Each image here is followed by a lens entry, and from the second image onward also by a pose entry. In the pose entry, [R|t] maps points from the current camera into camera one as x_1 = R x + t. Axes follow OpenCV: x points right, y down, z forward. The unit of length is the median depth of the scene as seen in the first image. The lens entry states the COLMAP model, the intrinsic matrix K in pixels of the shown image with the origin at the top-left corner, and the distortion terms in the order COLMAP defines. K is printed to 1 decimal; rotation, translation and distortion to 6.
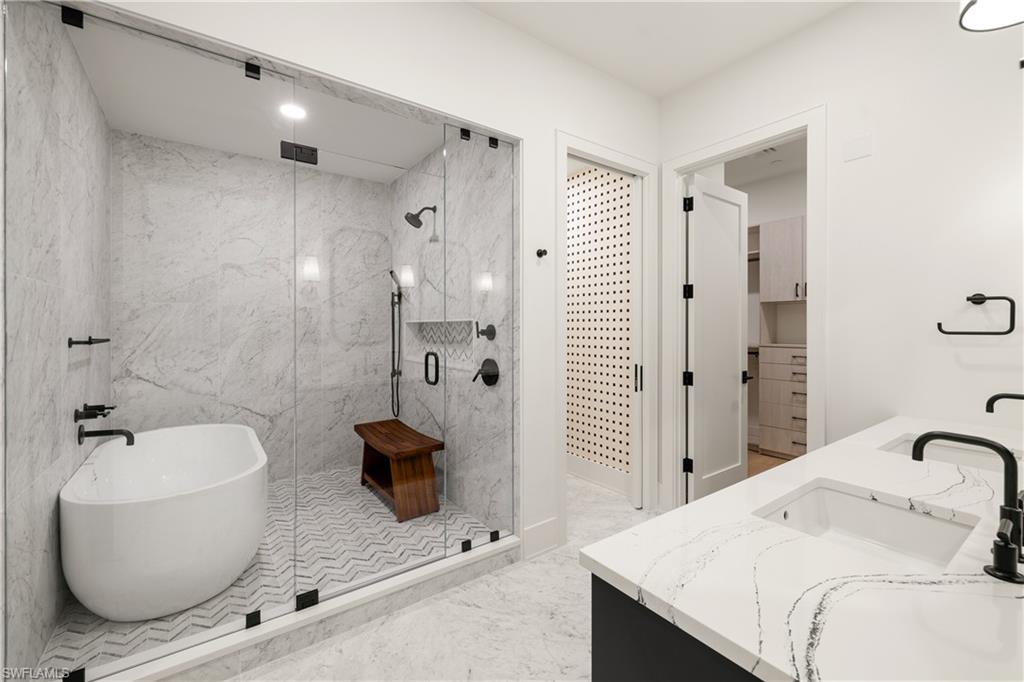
lens RADIAL K [[428.4, 0, 510.9], [0, 428.4, 325.3], [0, 0, 1]] dist [0.000108, 0.000522]
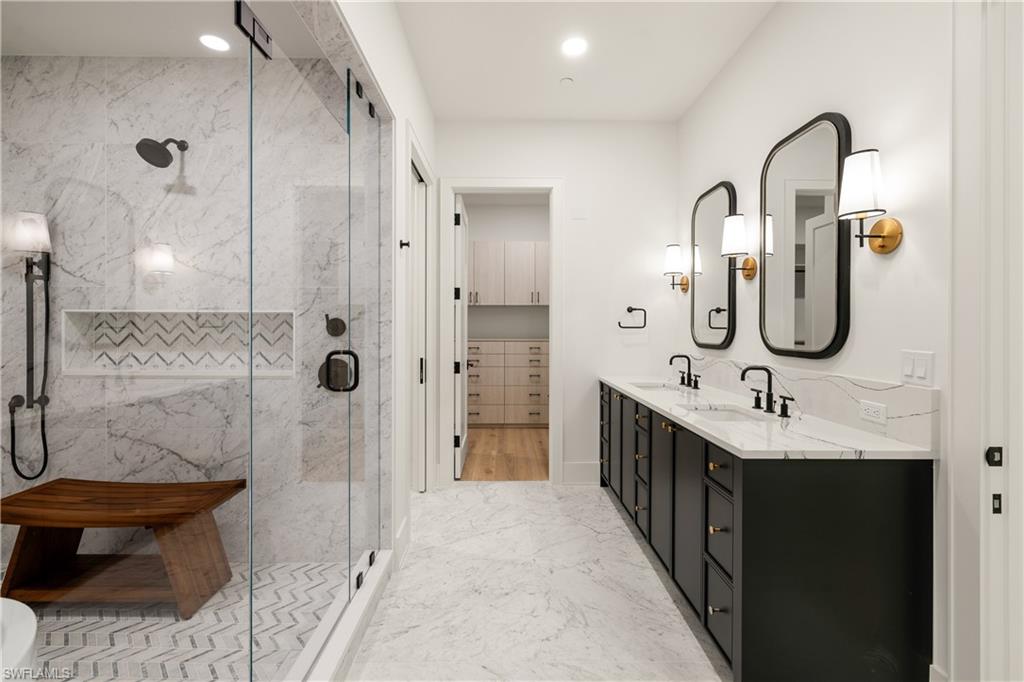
lens RADIAL K [[428.4, 0, 506.0], [0, 428.4, 327.7], [0, 0, 1]] dist [0.000108, 0.000522]
pose [[0.577629, 0.002866, 0.816294, -0.524122], [-0.005834, 0.999983, 0.000618, 0.014401], [-0.816278, -0.005120, 0.577636, 0.235872]]
